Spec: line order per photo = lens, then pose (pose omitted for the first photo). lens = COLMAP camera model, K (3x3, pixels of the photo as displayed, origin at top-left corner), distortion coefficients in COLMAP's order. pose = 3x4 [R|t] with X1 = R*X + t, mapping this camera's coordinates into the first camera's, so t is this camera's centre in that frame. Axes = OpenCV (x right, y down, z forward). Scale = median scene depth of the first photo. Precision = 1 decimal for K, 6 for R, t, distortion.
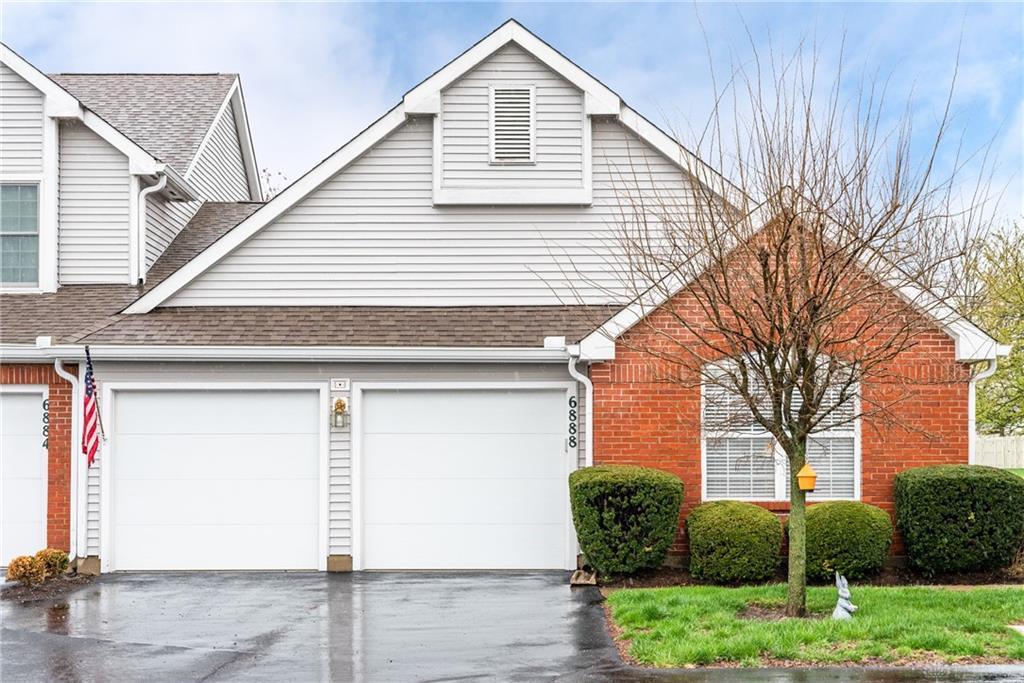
lens RADIAL K [[1468.6, 0, 512.0], [0, 1468.6, 341.5], [0, 0, 1]] dist [0.000987, 0.006397]
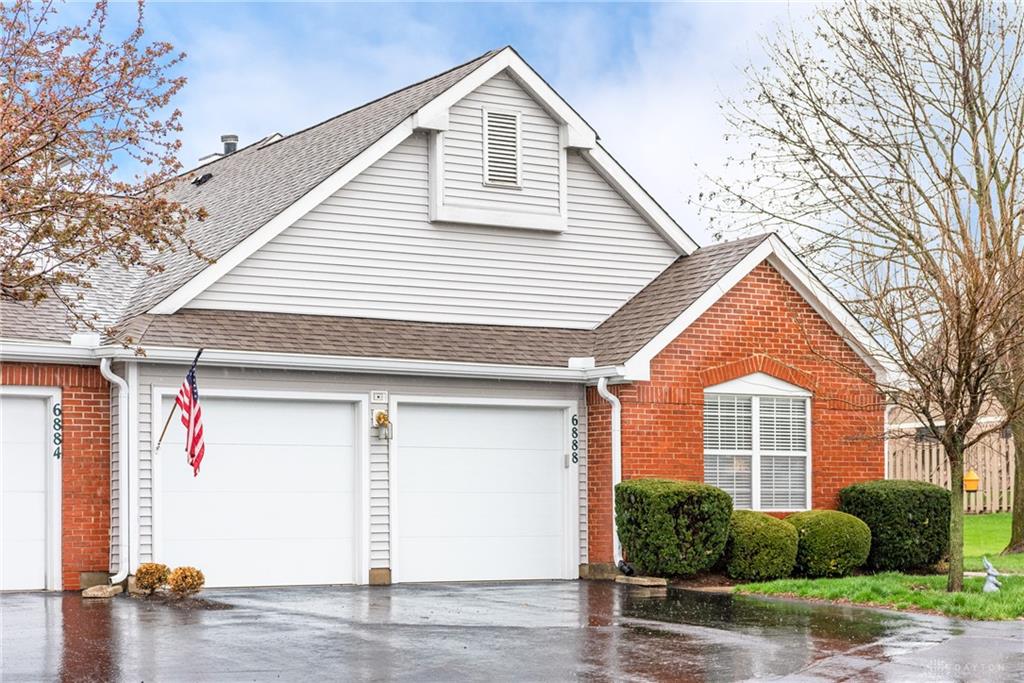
lens RADIAL K [[1851.2, 0, 512.0], [0, 1851.2, 341.5], [0, 0, 1]] dist [0.006139, 0.037717]
pose [[0.865004, 0.044431, 0.499794, -0.666291], [-0.037805, 0.999012, -0.023382, 0.017764], [-0.500338, 0.001331, 0.865829, -0.128676]]
